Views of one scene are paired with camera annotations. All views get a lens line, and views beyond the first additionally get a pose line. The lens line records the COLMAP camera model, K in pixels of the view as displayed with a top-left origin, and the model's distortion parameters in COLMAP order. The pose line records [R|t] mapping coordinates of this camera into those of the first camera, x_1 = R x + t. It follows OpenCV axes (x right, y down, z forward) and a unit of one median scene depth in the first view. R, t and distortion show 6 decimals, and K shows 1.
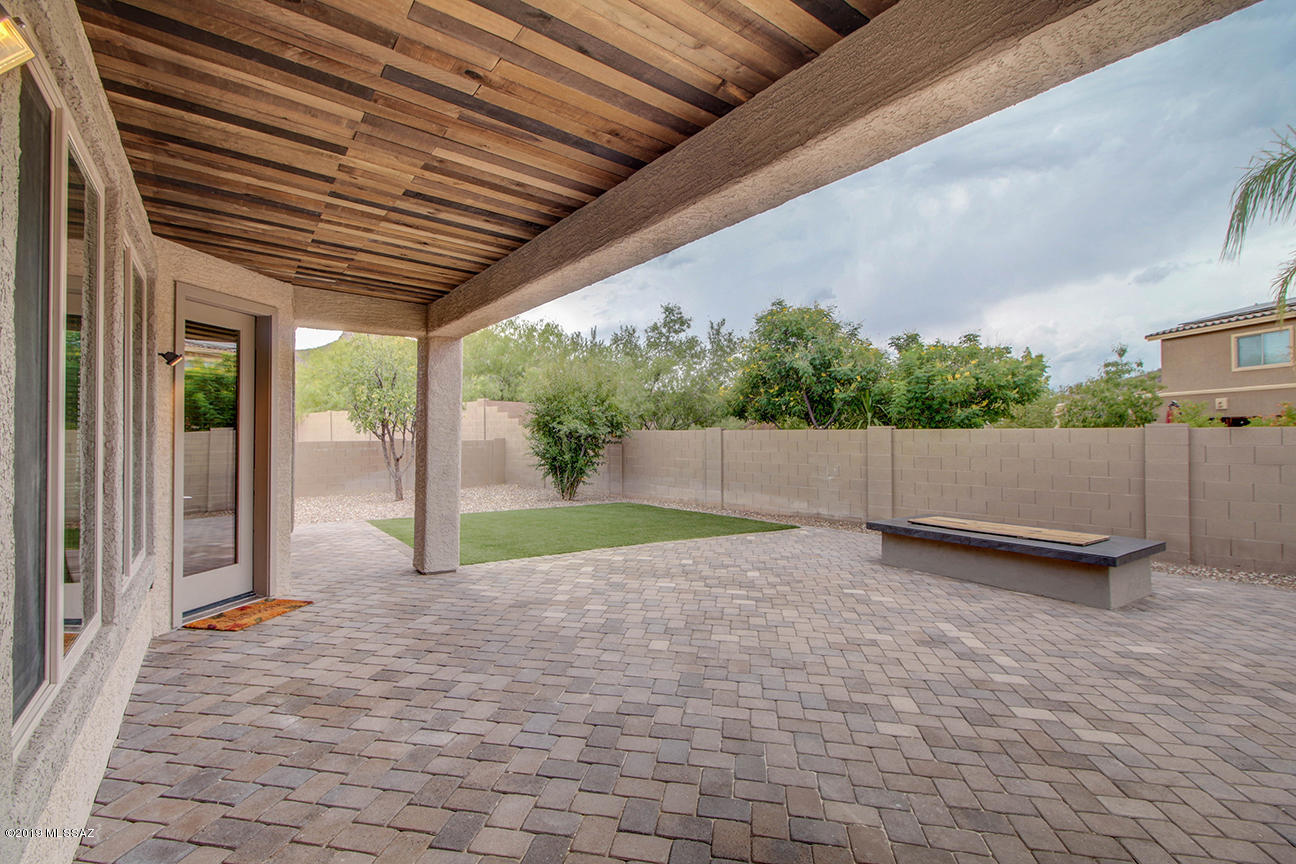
lens RADIAL K [[593.4, 0, 644.9], [0, 593.4, 427.2], [0, 0, 1]] dist [0.011366, -0.003991]
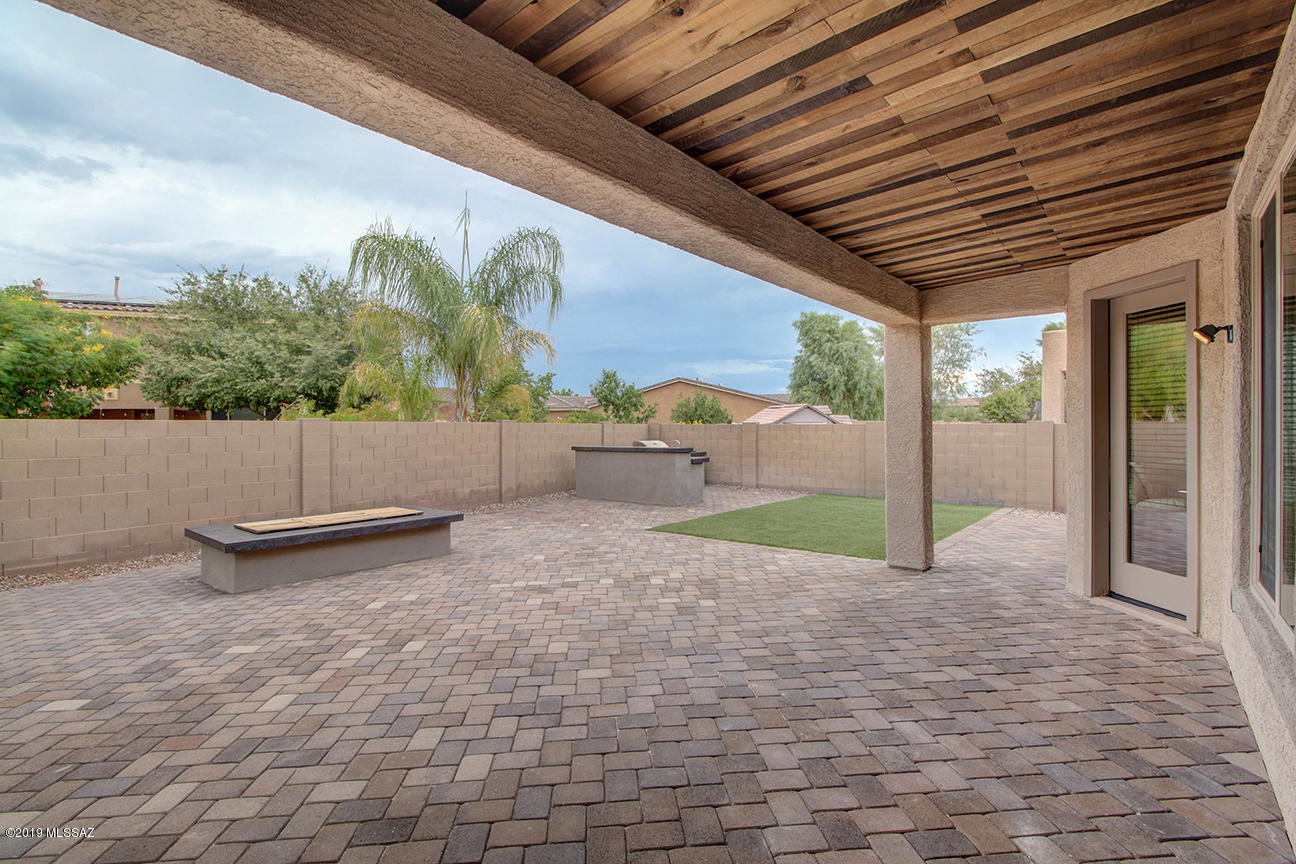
lens RADIAL K [[593.4, 0, 642.2], [0, 593.4, 427.4], [0, 0, 1]] dist [0.011366, -0.003991]
pose [[-0.251544, -0.002905, 0.967842, -0.775817], [-0.008908, 0.999960, 0.000686, 0.011673], [-0.967805, -0.008449, -0.251560, 1.091560]]
